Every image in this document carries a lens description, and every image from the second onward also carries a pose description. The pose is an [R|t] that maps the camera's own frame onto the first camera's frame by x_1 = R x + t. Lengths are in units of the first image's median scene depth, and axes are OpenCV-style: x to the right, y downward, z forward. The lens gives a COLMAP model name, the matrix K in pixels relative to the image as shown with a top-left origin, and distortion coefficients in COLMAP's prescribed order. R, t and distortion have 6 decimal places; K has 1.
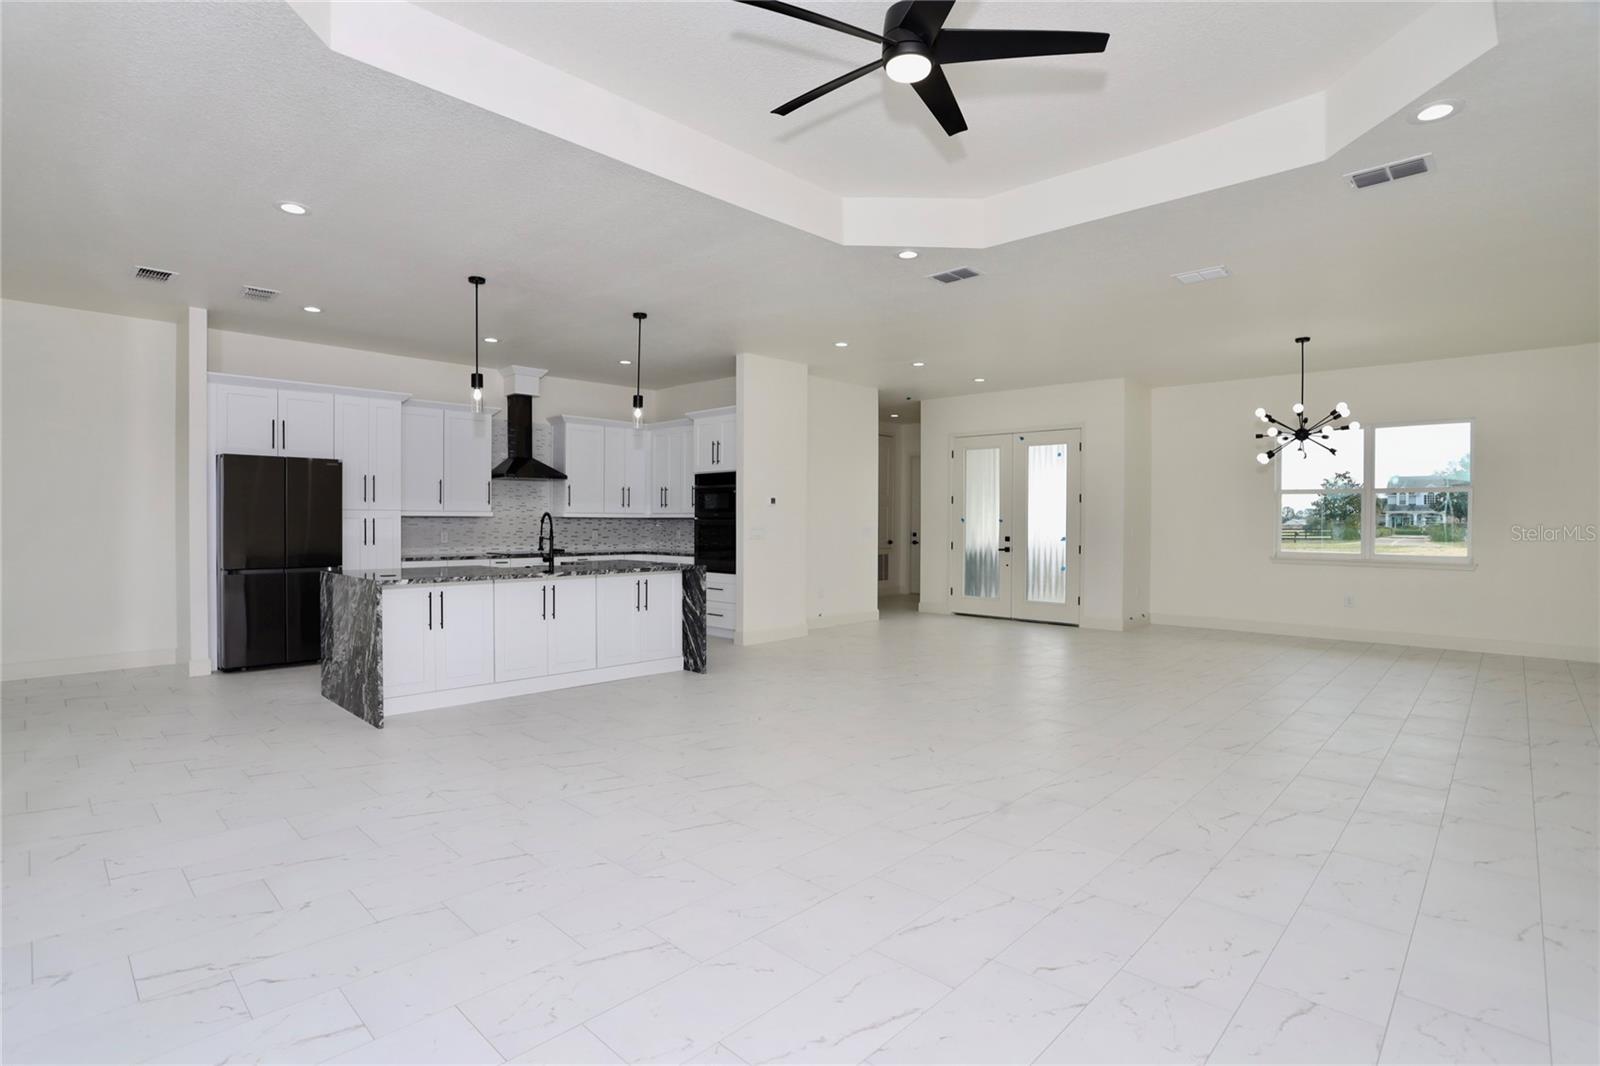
lens RADIAL K [[781.6, 0, 786.2], [0, 781.6, 527.4], [0, 0, 1]] dist [-0.077910, 0.033953]
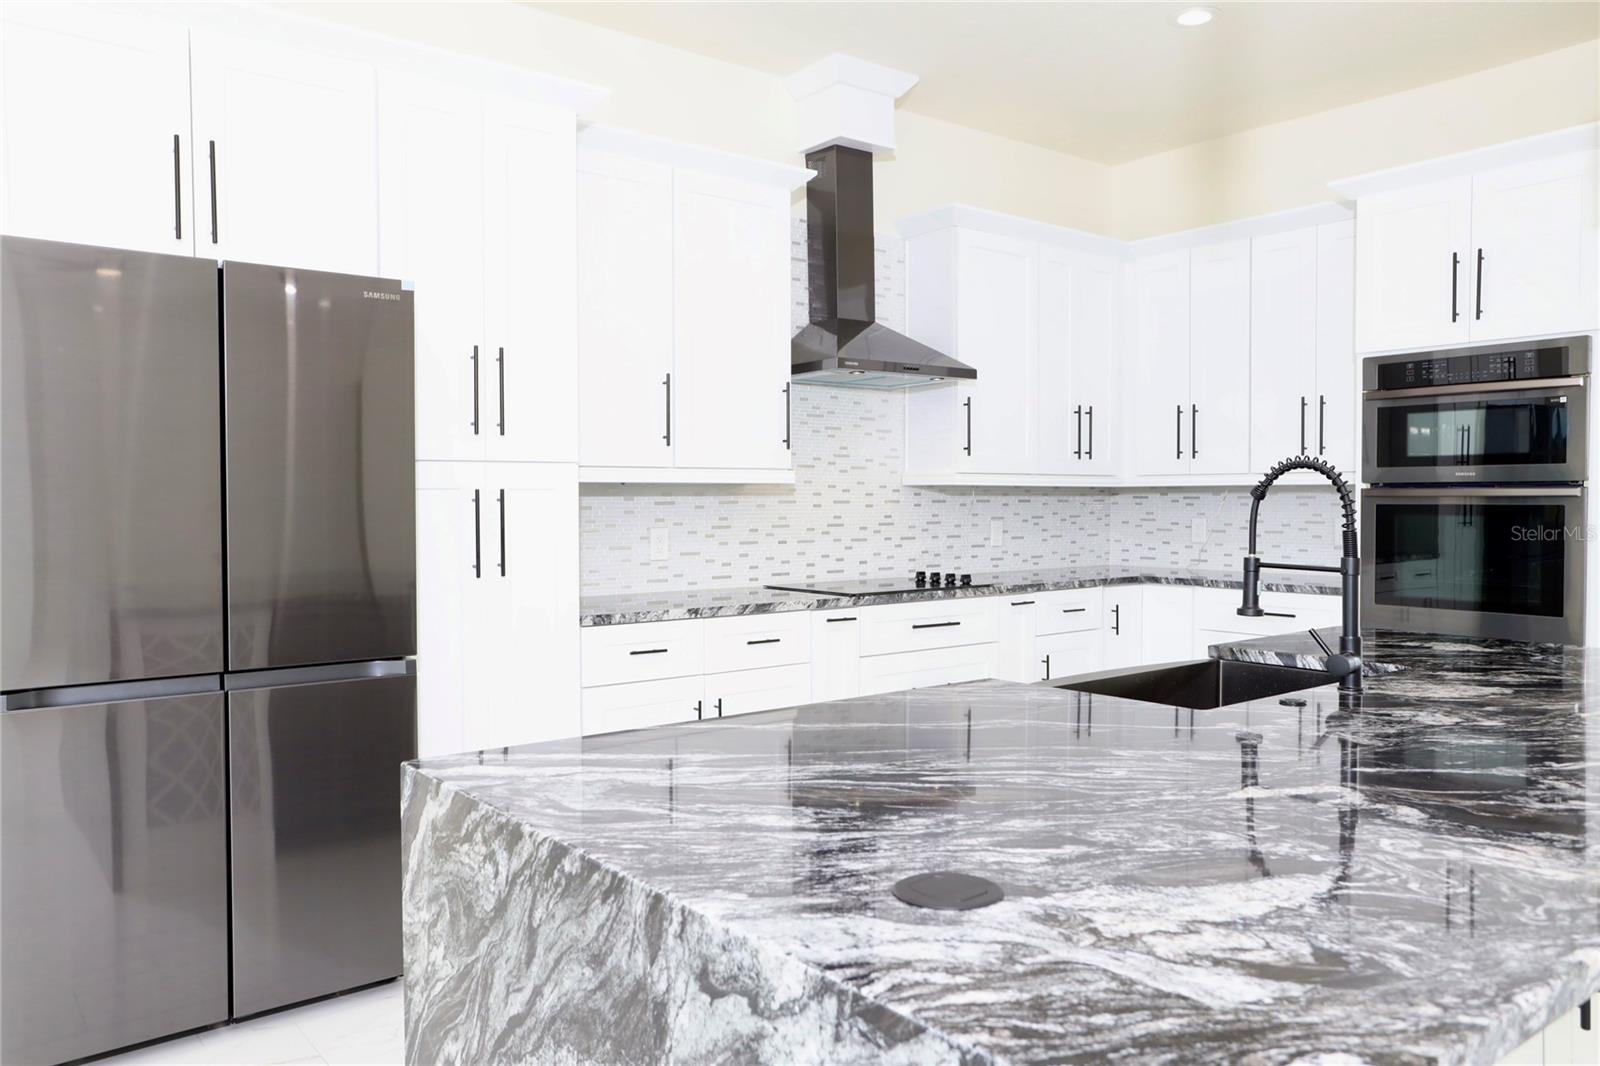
lens RADIAL K [[1169.5, 0, 789.7], [0, 1169.5, 527.4], [0, 0, 1]] dist [-0.008564, -0.000445]
pose [[0.991564, -0.002981, -0.129587, -0.298854], [0.005195, 0.999846, 0.016752, -0.003123], [0.129517, -0.017283, 0.991427, 0.452882]]
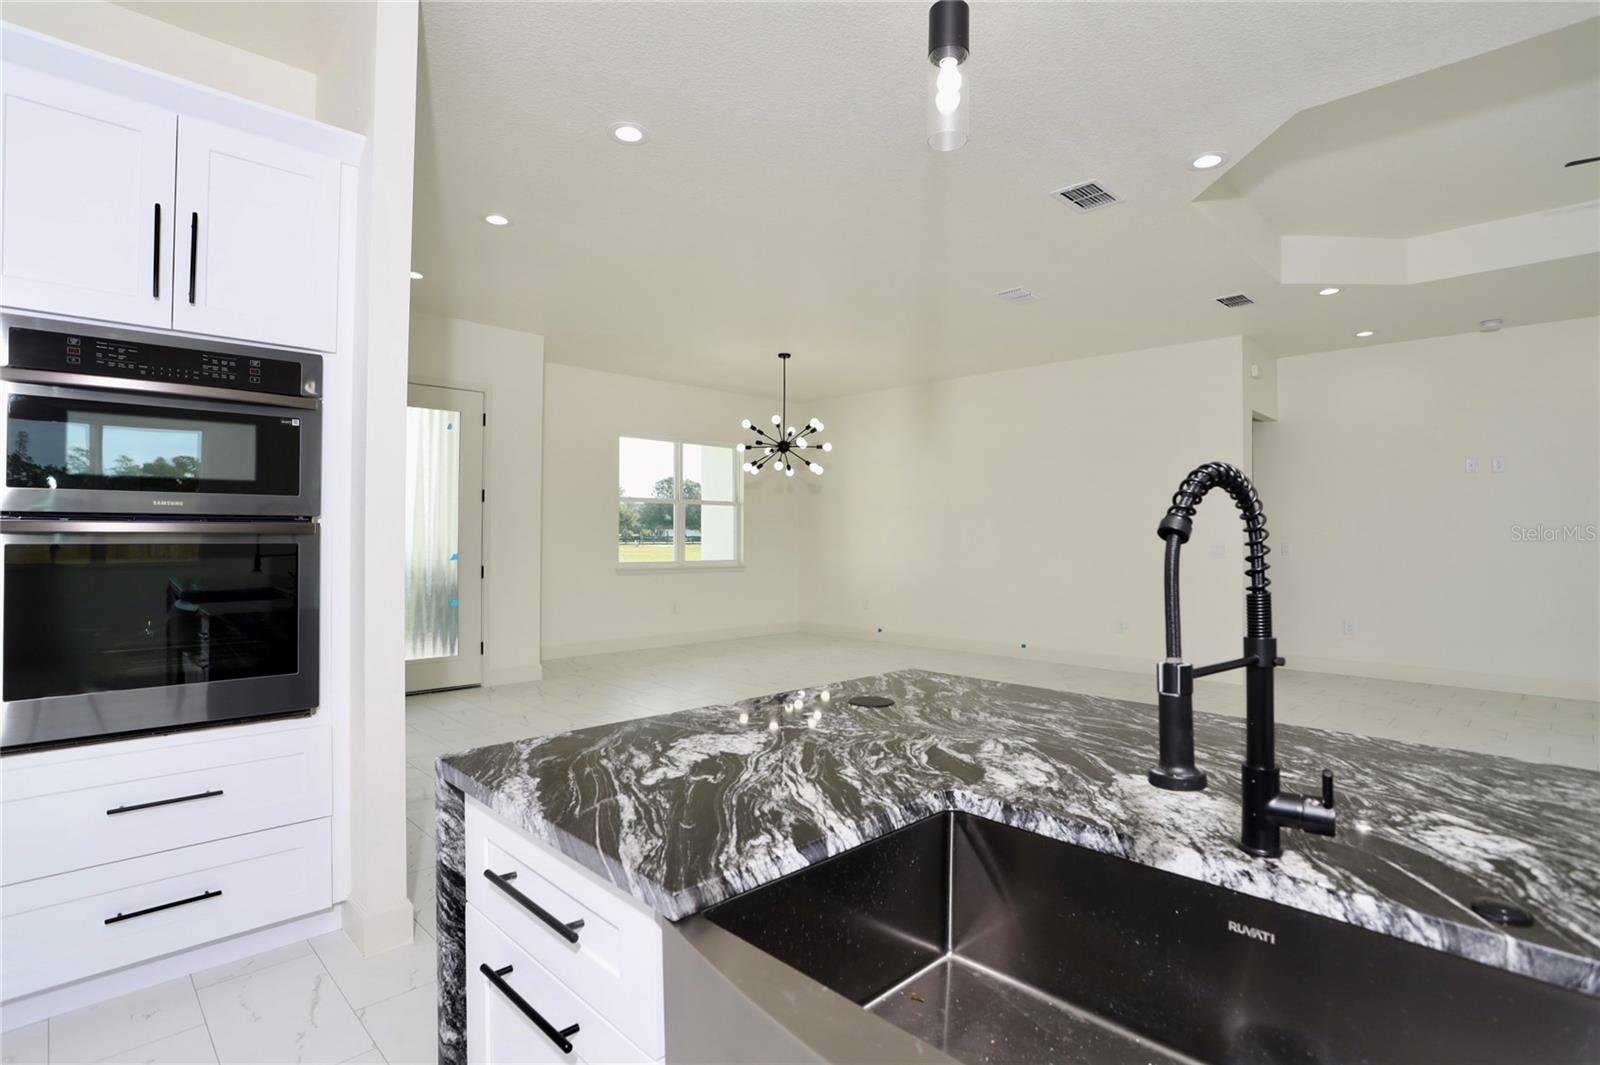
lens RADIAL K [[792.1, 0, 782.8], [0, 792.1, 528.5], [0, 0, 1]] dist [-0.065049, 0.026576]
pose [[0.032801, 0.002803, 0.999458, -0.316338], [0.004687, 0.999985, -0.002958, -0.006093], [-0.999451, 0.004782, 0.032787, 0.766618]]
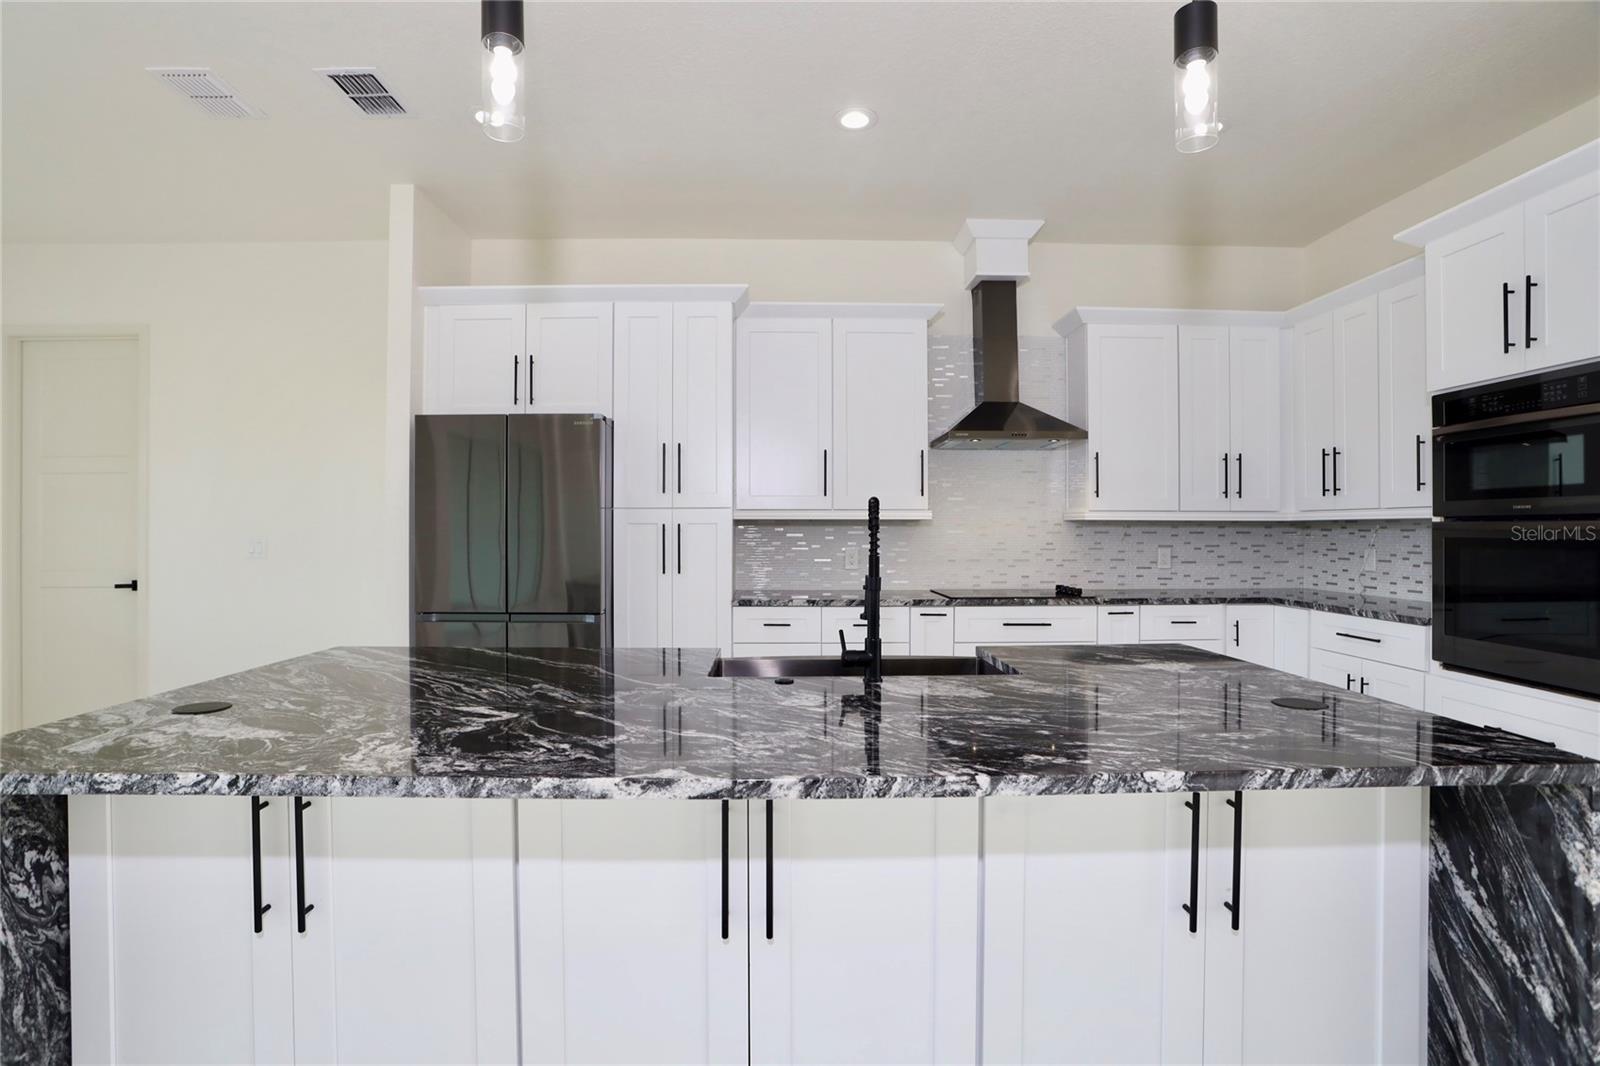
lens RADIAL K [[777.8, 0, 787.3], [0, 777.8, 527.8], [0, 0, 1]] dist [-0.074338, 0.033546]
pose [[0.712125, -0.005476, -0.702031, -0.085879], [-0.003435, 0.999930, -0.011284, -0.002712], [0.702044, 0.010446, 0.712057, 0.545410]]
